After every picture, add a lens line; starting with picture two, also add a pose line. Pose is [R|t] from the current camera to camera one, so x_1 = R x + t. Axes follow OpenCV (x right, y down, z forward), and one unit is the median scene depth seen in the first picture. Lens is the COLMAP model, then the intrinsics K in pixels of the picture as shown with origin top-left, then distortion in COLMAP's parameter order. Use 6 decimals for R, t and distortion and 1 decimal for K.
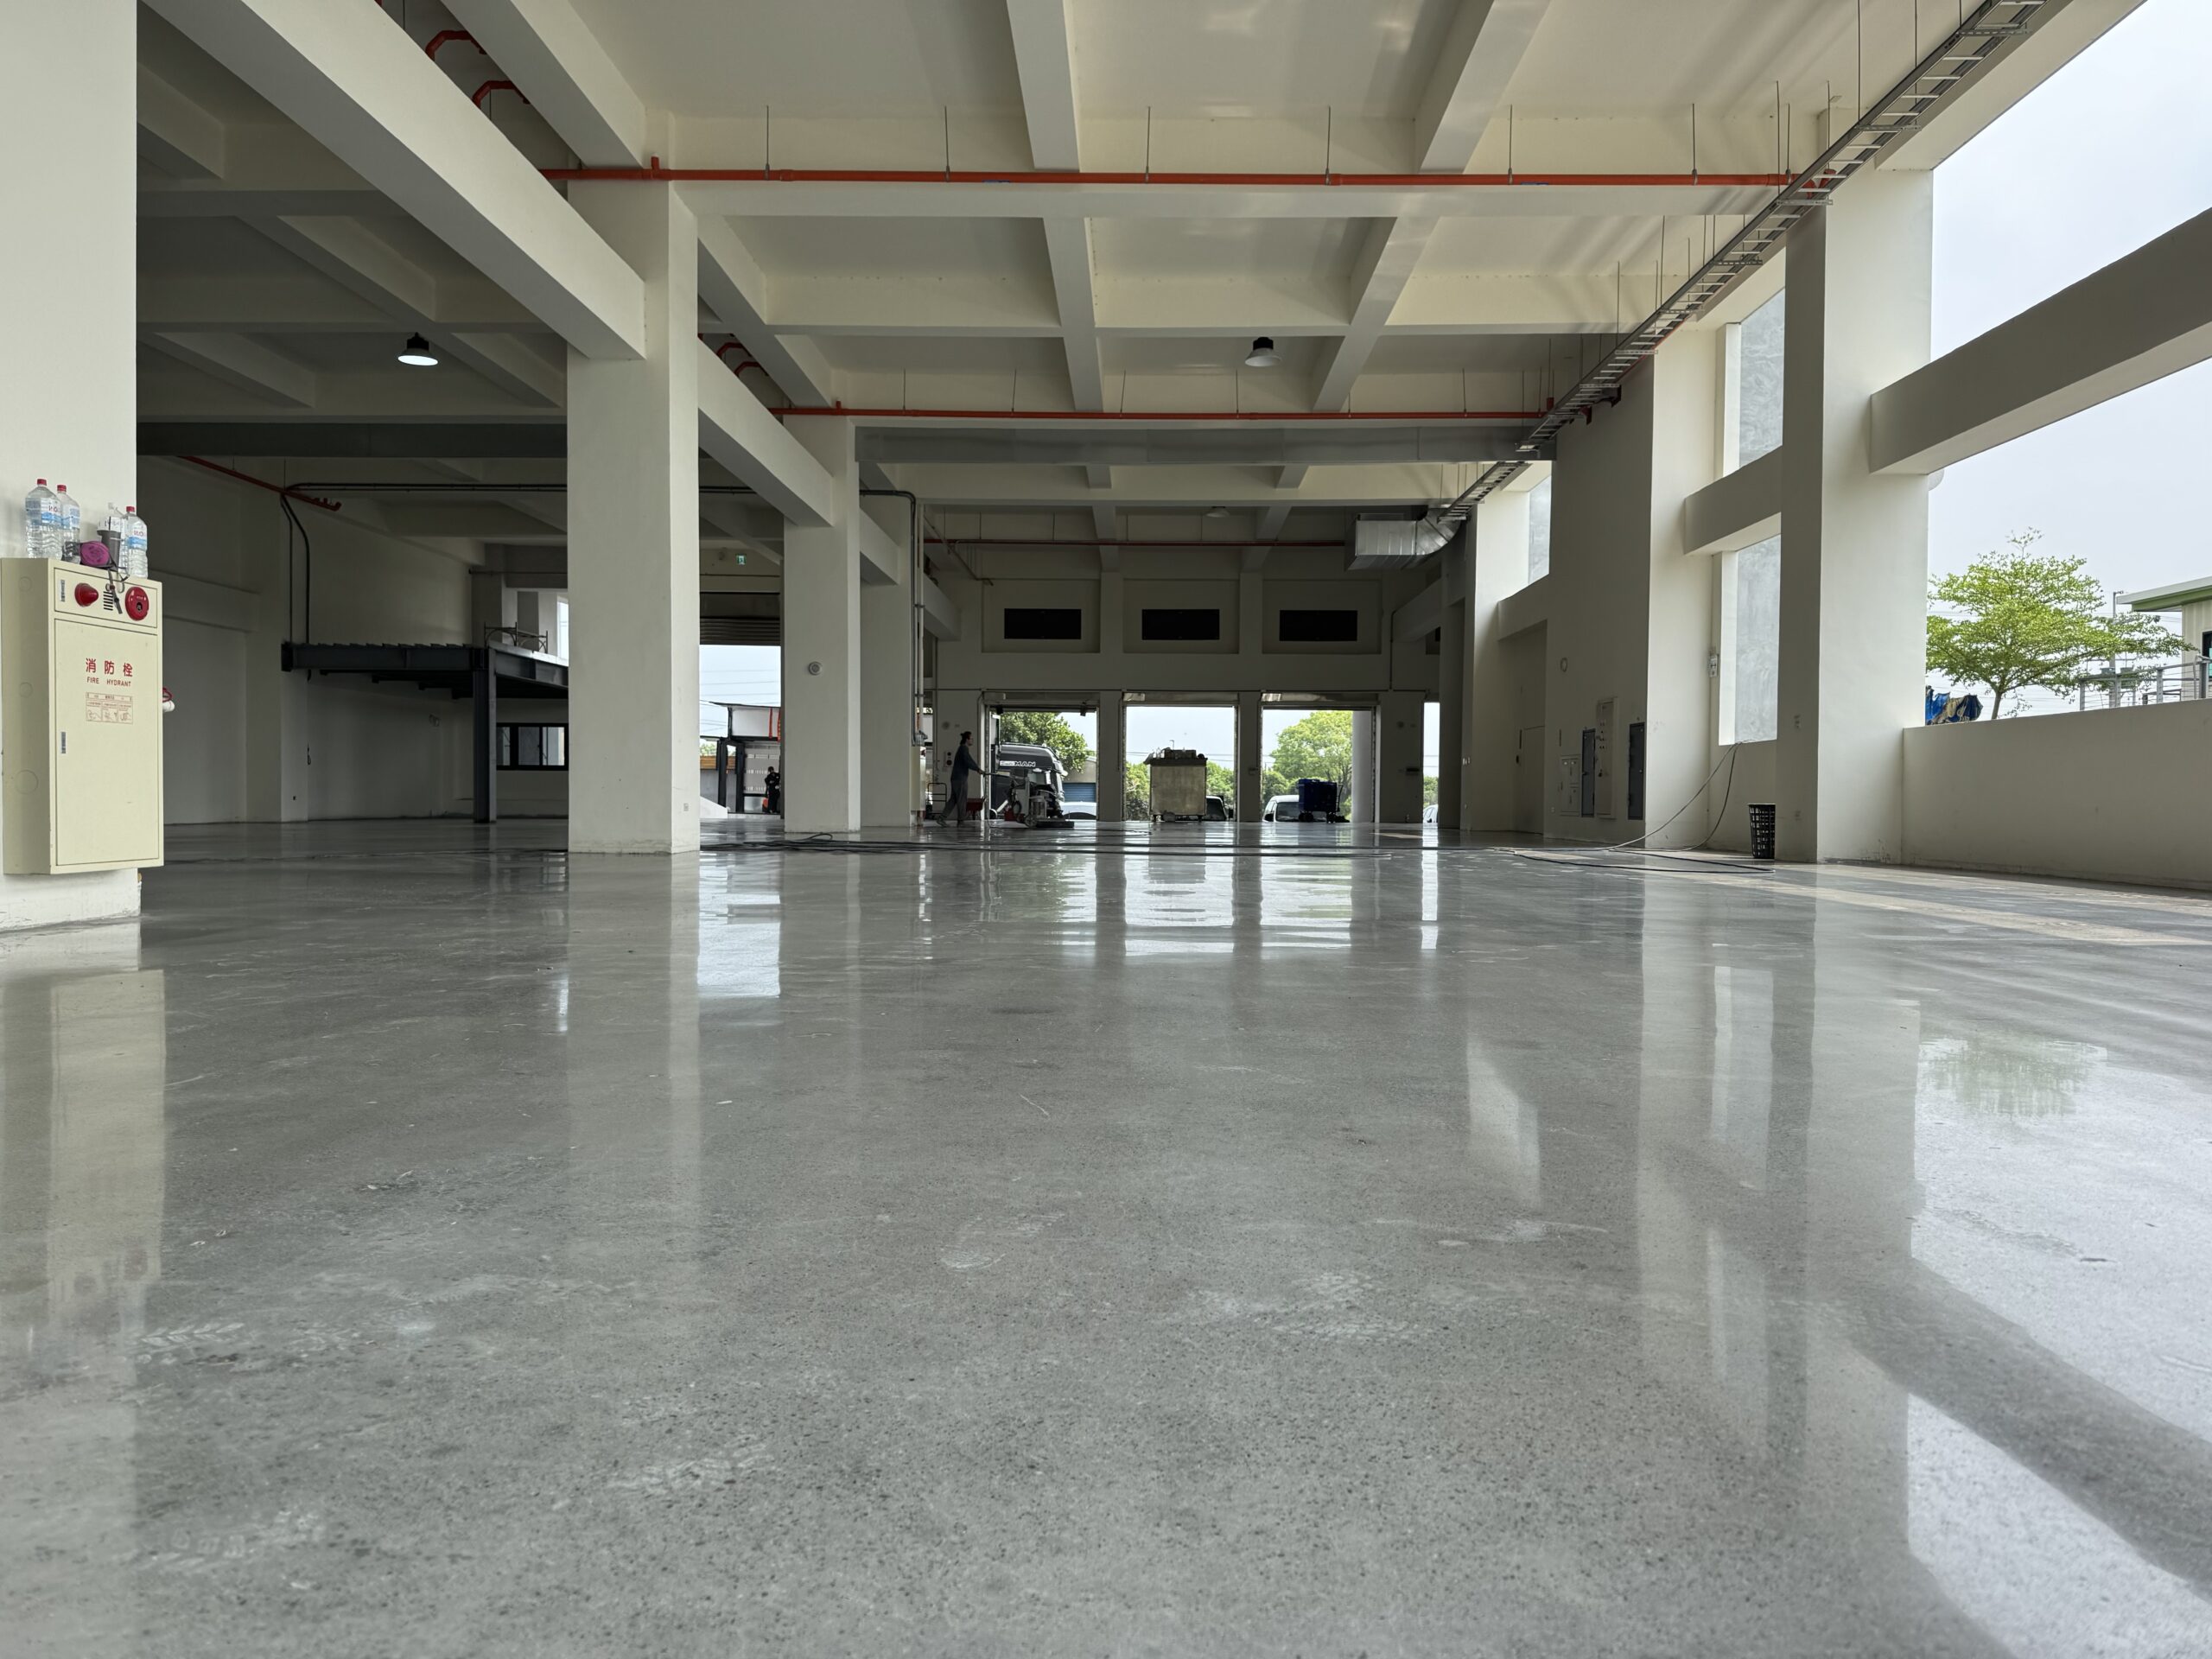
lens RADIAL K [[1550.7, 0, 1120.0], [0, 1550.7, 822.4], [0, 0, 1]] dist [0.117577, -0.169268]
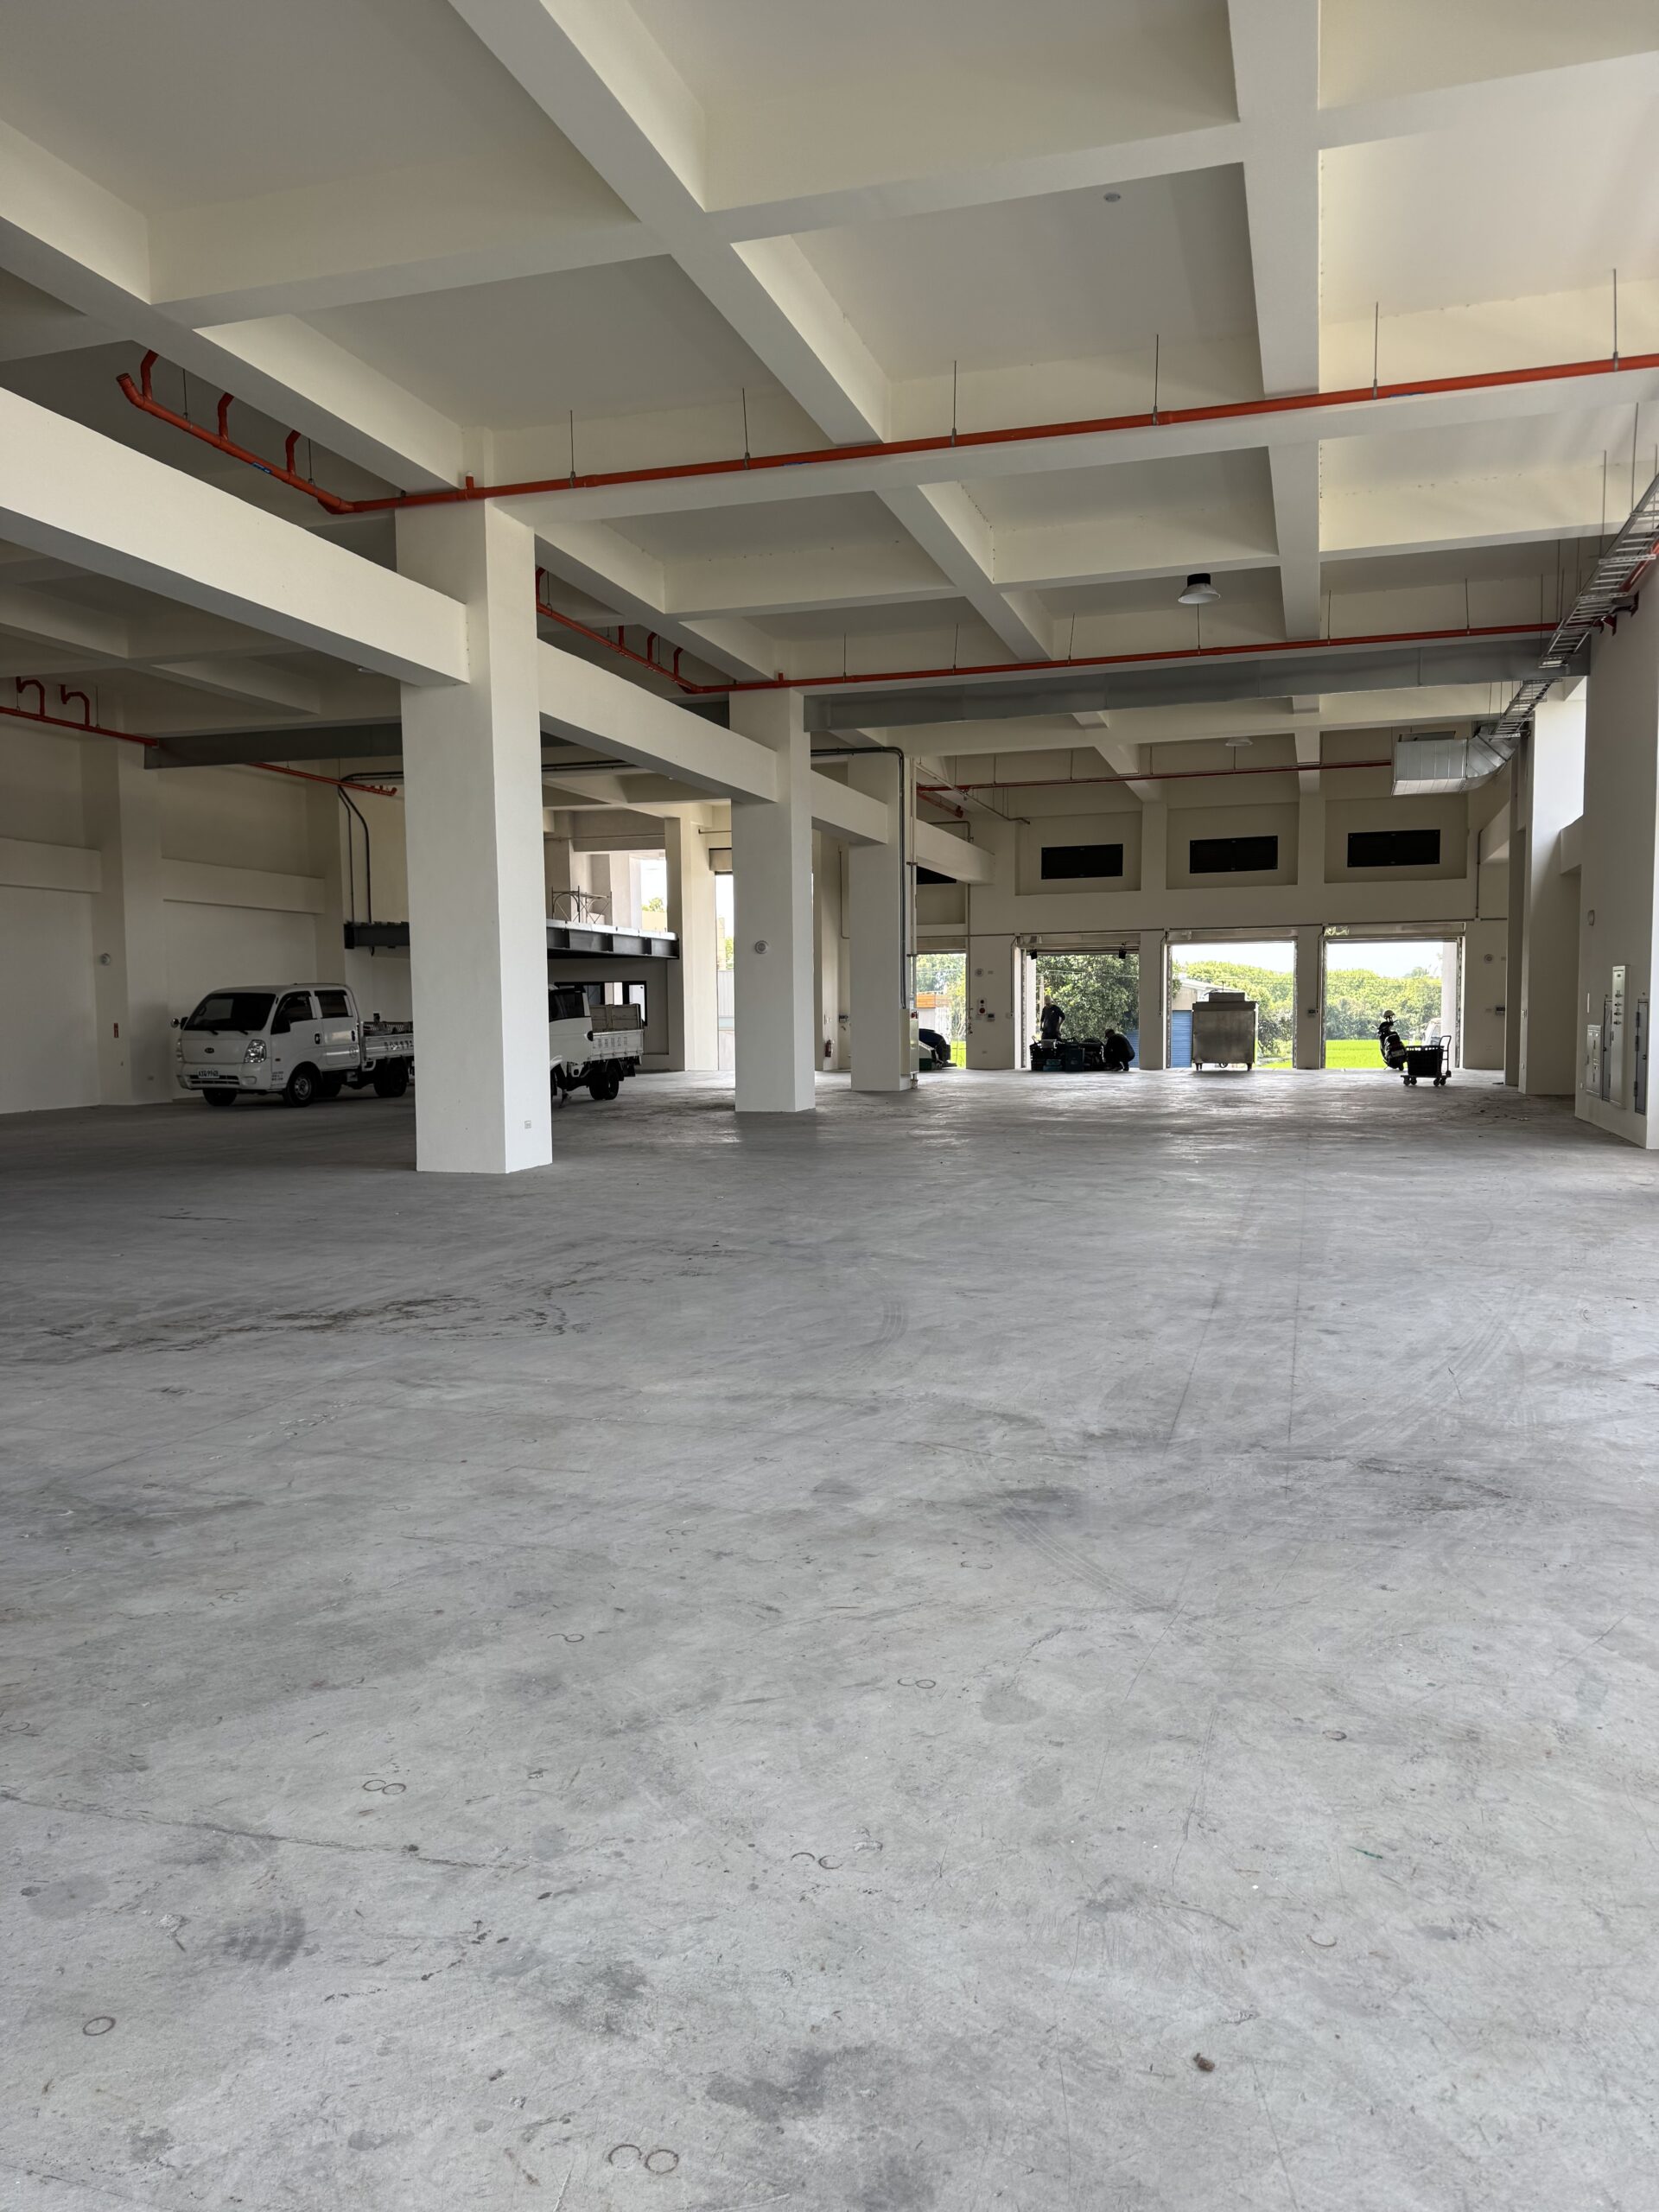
lens RADIAL K [[1550.7, 0, 837.4], [0, 1550.7, 1111.4], [0, 0, 1]] dist [0.117577, -0.169268]
pose [[0.962756, 0.001810, -0.270367, 0.099362], [0.011557, 0.998788, 0.047840, -0.034063], [0.270126, -0.049182, 0.961568, 0.045305]]
